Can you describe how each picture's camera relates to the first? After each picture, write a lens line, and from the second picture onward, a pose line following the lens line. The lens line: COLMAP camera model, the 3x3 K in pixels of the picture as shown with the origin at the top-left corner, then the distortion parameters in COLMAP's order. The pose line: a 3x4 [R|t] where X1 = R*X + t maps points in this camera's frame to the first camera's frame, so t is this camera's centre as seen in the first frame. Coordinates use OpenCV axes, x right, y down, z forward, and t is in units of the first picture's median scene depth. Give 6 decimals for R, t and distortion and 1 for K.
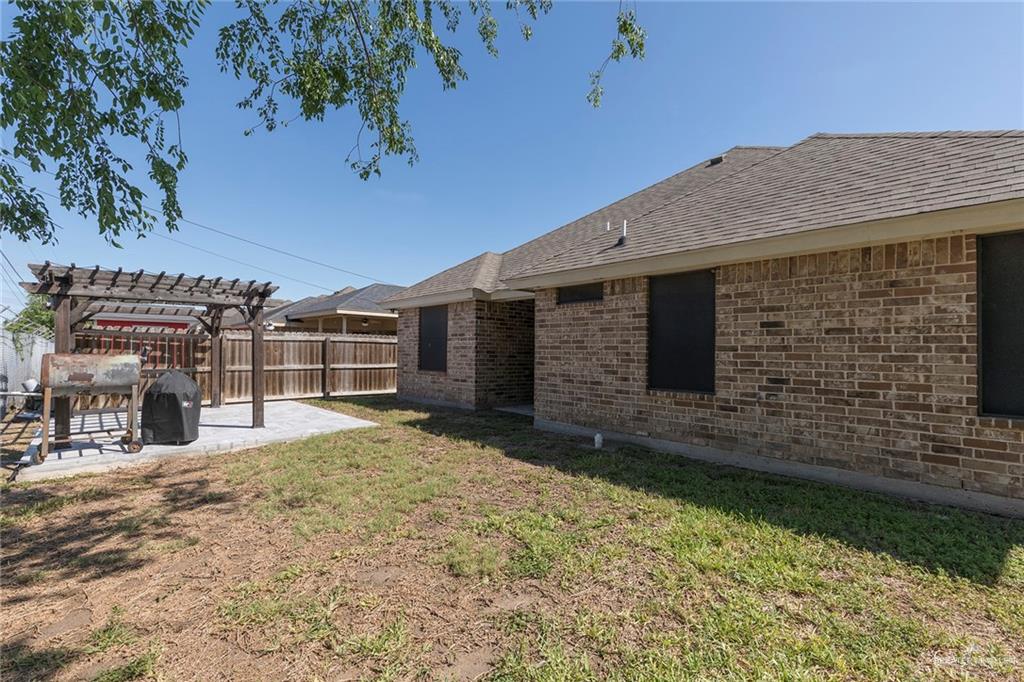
lens RADIAL K [[460.7, 0, 513.5], [0, 460.7, 343.5], [0, 0, 1]] dist [0.004556, 0.000508]
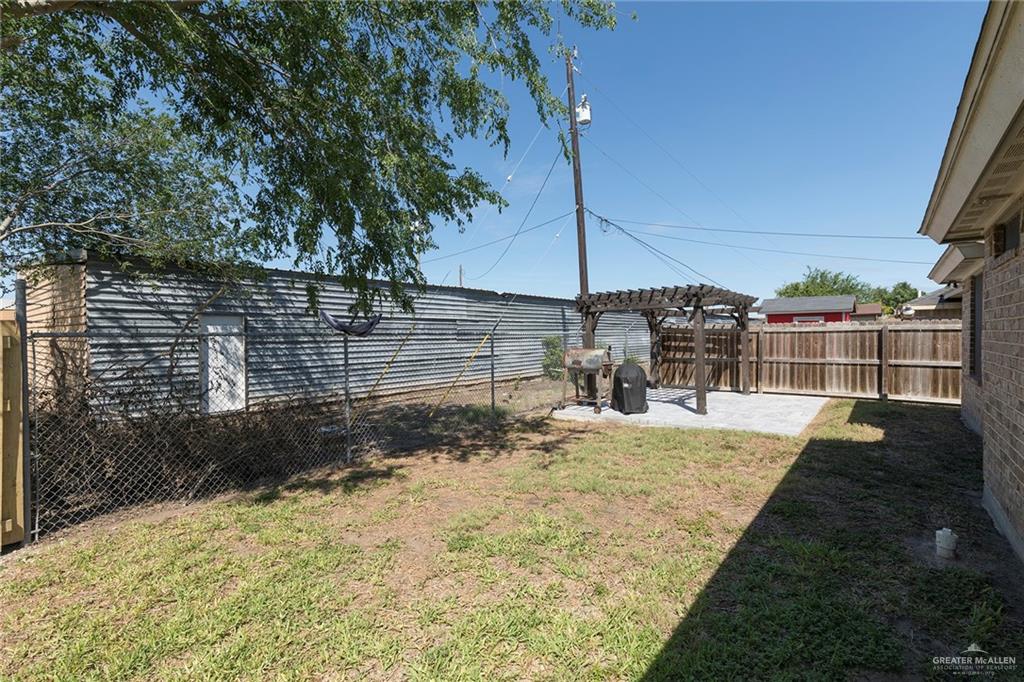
lens RADIAL K [[460.7, 0, 514.5], [0, 460.7, 342.7], [0, 0, 1]] dist [0.004556, 0.000508]
pose [[0.134983, 0.004243, -0.990839, 0.326607], [0.028549, 0.999559, 0.008170, -0.009160], [0.990437, -0.029390, 0.134802, 0.256865]]
